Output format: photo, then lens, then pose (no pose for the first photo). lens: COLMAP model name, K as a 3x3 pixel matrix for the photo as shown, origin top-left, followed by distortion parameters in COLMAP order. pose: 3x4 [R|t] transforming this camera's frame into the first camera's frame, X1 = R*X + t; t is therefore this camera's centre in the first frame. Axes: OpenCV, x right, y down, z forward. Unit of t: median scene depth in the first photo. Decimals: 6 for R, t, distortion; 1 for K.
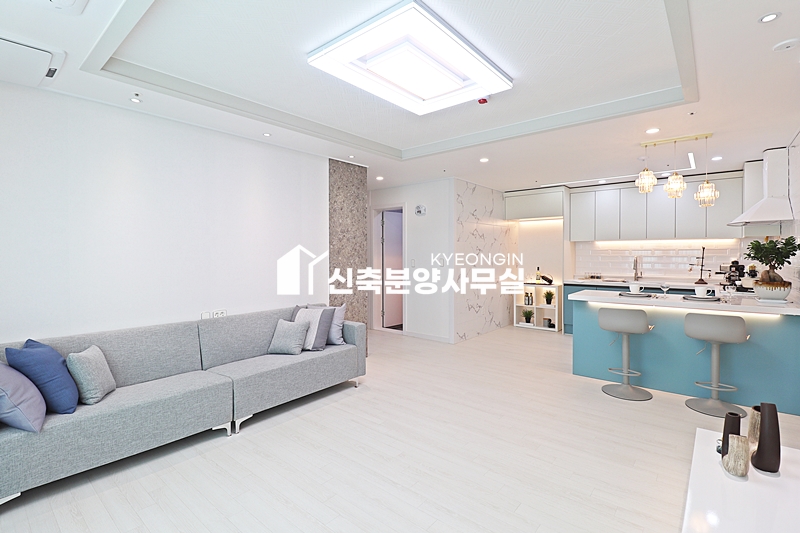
lens RADIAL K [[370.3, 0, 401.6], [0, 370.3, 260.0], [0, 0, 1]] dist [-0.003481, -0.011189]
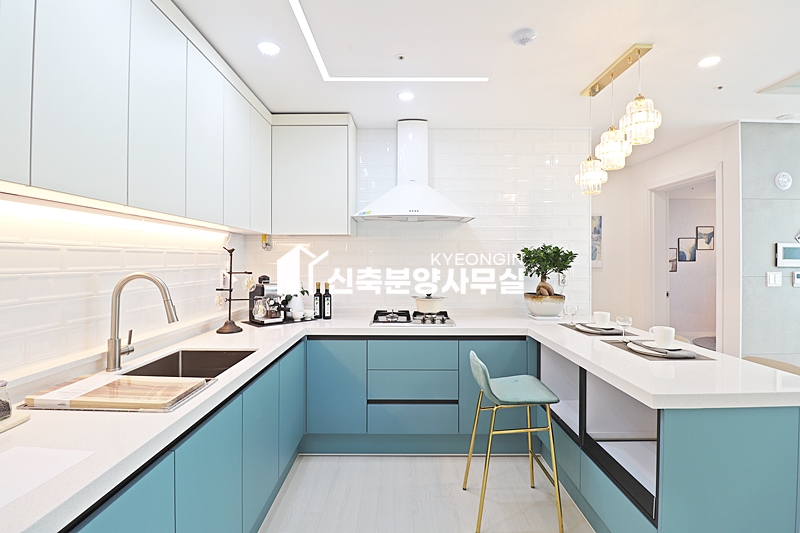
lens RADIAL K [[370.3, 0, 406.4], [0, 370.3, 259.0], [0, 0, 1]] dist [-0.003481, -0.011189]
pose [[-0.632016, 0.005328, 0.774937, 0.326841], [0.013204, 0.999905, 0.003895, -0.020740], [-0.774843, 0.012694, -0.632026, 1.102083]]
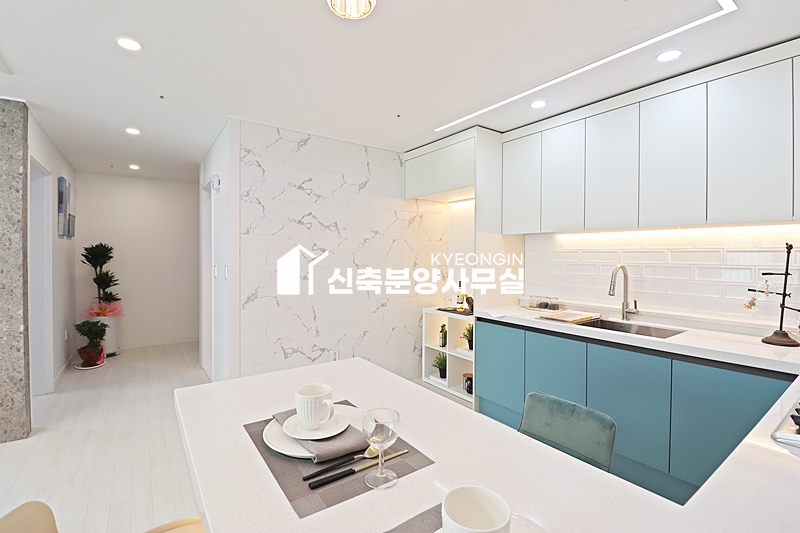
lens RADIAL K [[370.3, 0, 399.6], [0, 370.3, 258.5], [0, 0, 1]] dist [-0.003481, -0.011189]
pose [[0.967732, 0.009722, -0.251796, 0.528358], [-0.011284, 0.999925, -0.004763, -0.014649], [0.251731, 0.007451, 0.967769, 0.540825]]
